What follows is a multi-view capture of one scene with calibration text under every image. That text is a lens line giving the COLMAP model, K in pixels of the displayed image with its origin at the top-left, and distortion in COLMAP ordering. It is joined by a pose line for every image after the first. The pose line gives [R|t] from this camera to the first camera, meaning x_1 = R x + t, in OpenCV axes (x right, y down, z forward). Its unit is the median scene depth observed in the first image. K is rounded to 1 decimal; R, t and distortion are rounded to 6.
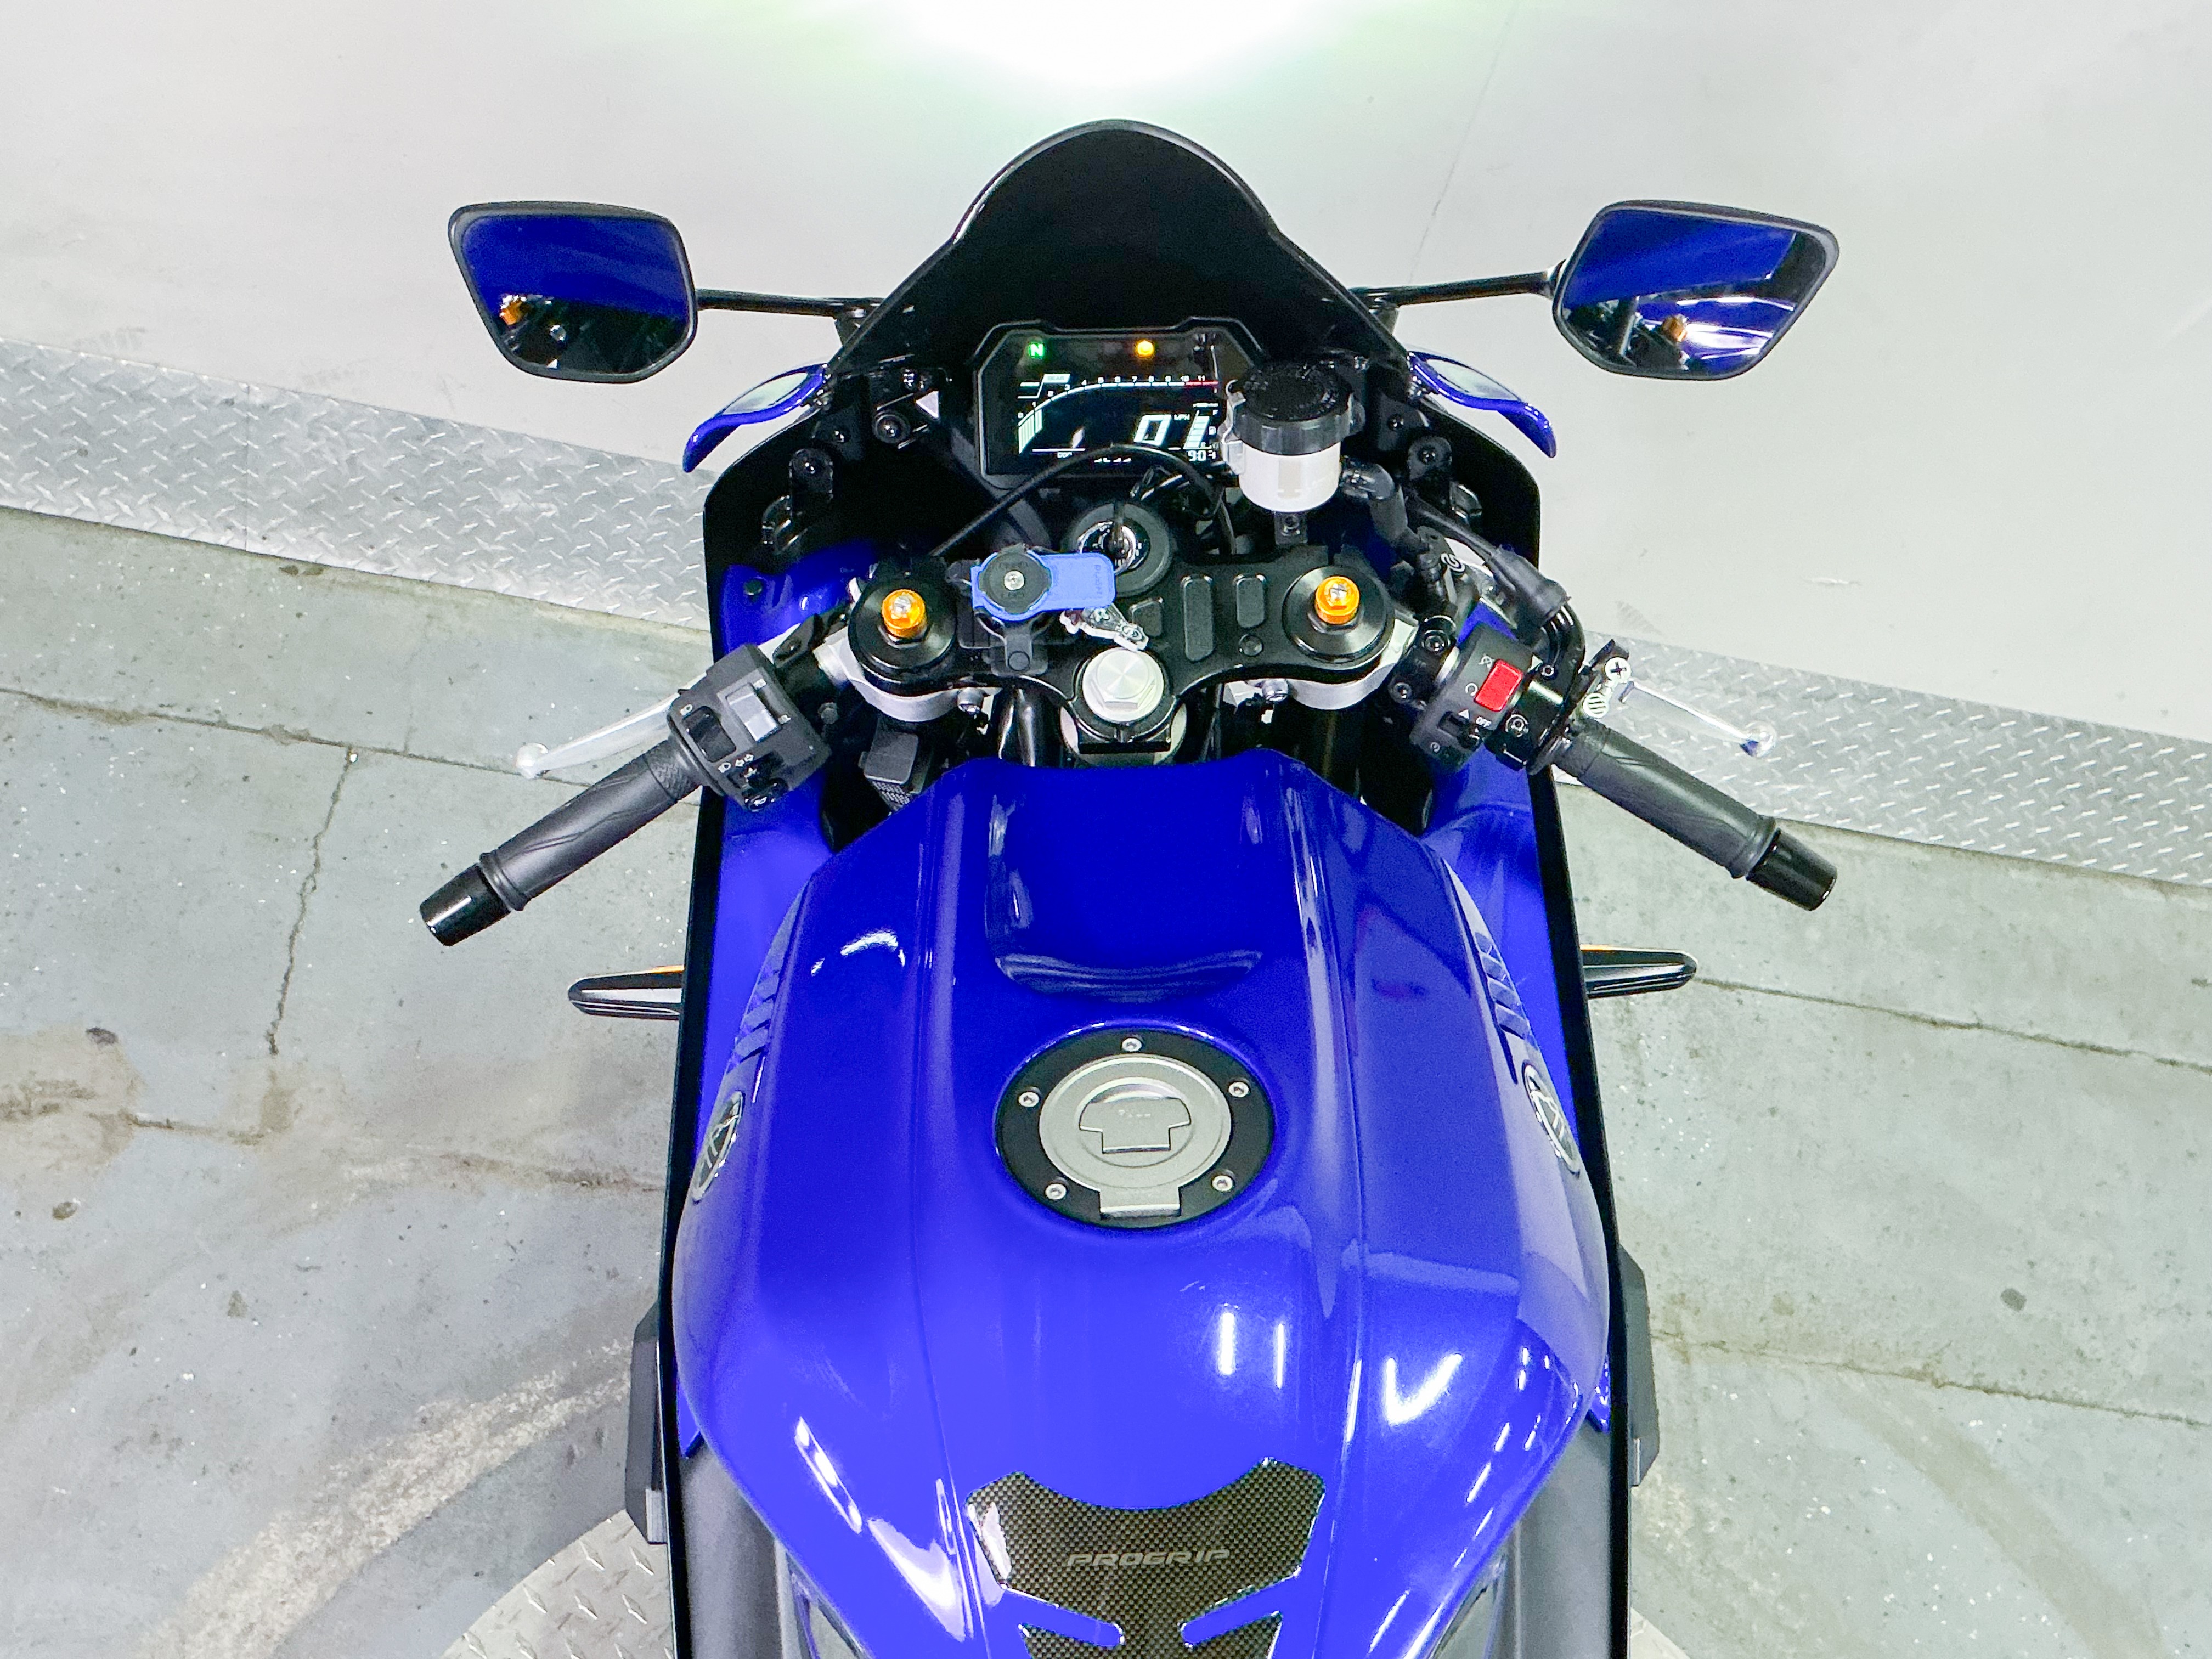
lens RADIAL K [[2719.9, 0, 1106.0], [0, 2719.9, 829.5], [0, 0, 1]] dist [0.175538, -0.003055]
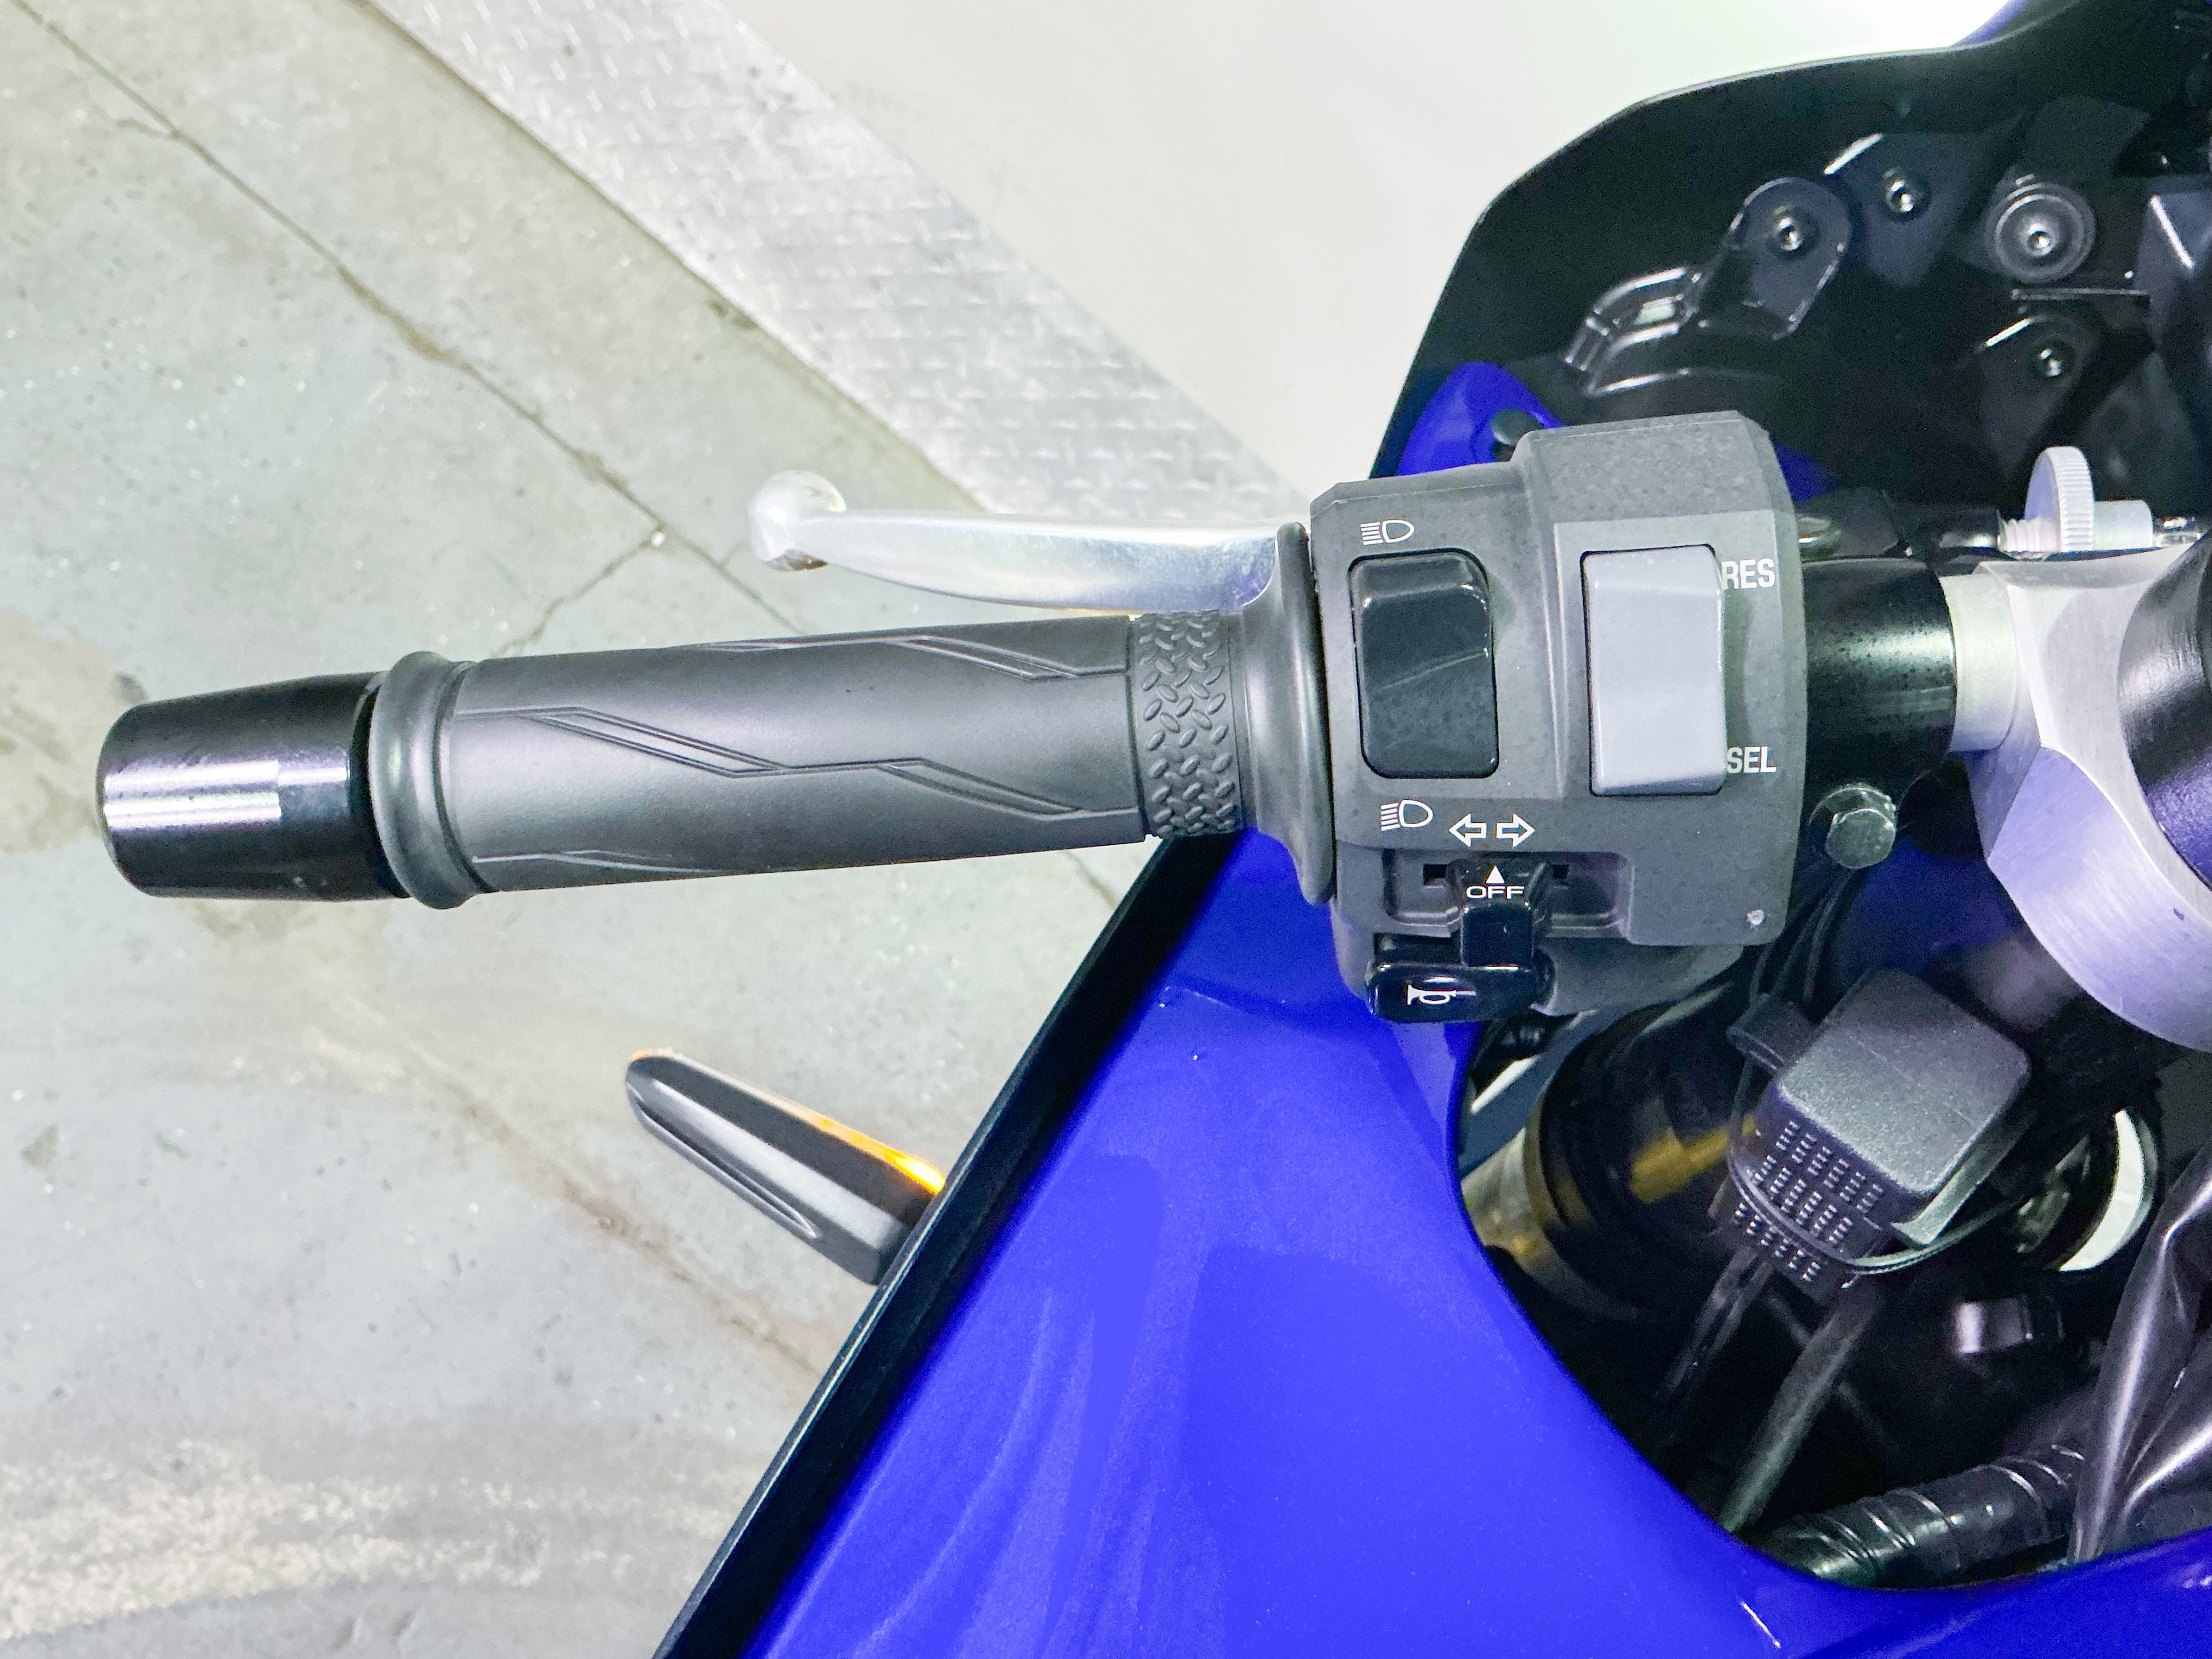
lens RADIAL K [[2000.6, 0, 1106.0], [0, 2000.6, 829.5], [0, 0, 1]] dist [0.116003, -0.164984]
pose [[0.868645, 0.489161, -0.078603, -0.121836], [-0.492330, 0.870003, -0.026570, -0.003182], [0.055388, 0.061778, 0.996552, 0.675339]]
